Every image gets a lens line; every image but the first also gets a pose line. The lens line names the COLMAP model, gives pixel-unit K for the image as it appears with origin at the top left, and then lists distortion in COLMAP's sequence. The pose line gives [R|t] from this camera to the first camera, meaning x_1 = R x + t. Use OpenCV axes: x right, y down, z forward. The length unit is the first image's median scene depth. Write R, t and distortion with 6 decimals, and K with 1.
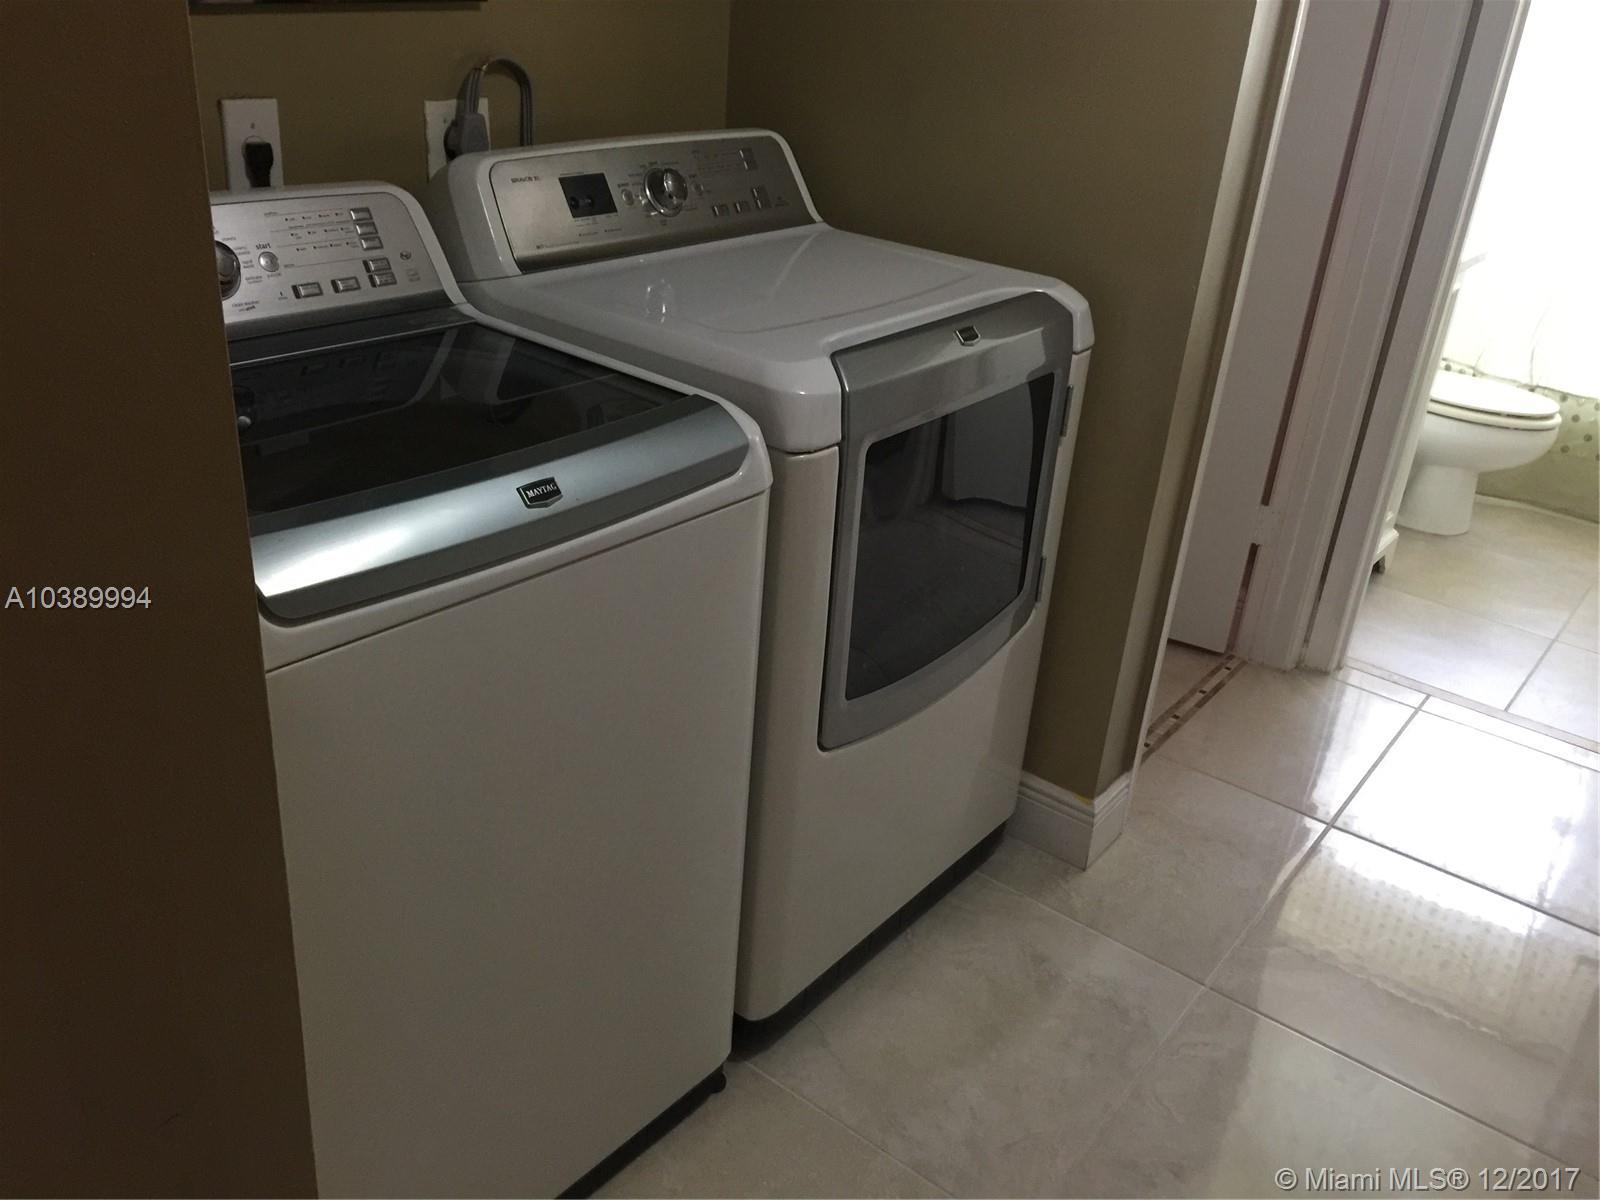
lens RADIAL K [[1364.0, 0, 794.2], [0, 1364.0, 590.0], [0, 0, 1]] dist [0.077801, -0.092555]
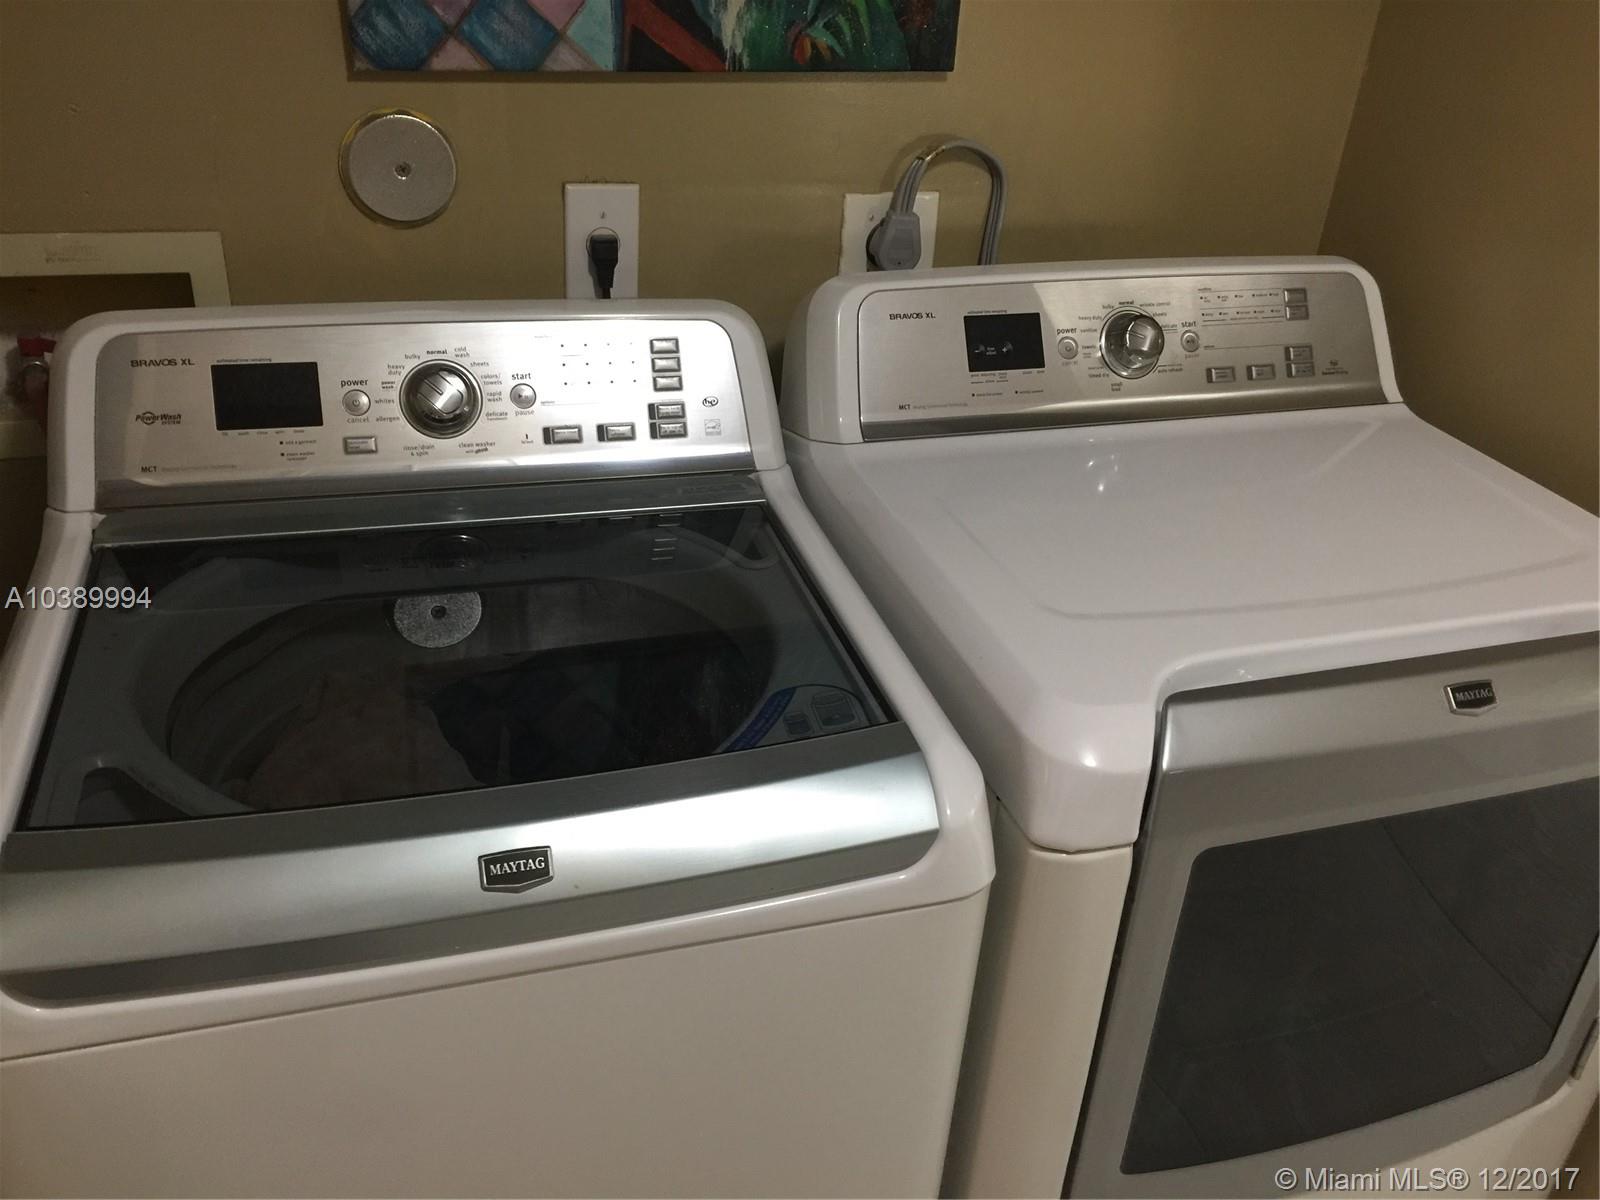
lens RADIAL K [[1364.0, 0, 797.6], [0, 1364.0, 604.3], [0, 0, 1]] dist [0.077801, -0.092555]
pose [[0.843236, 0.253293, -0.474127, 0.150977], [-0.243030, 0.966372, 0.084038, -0.200321], [0.479469, 0.044363, 0.876437, 0.332360]]
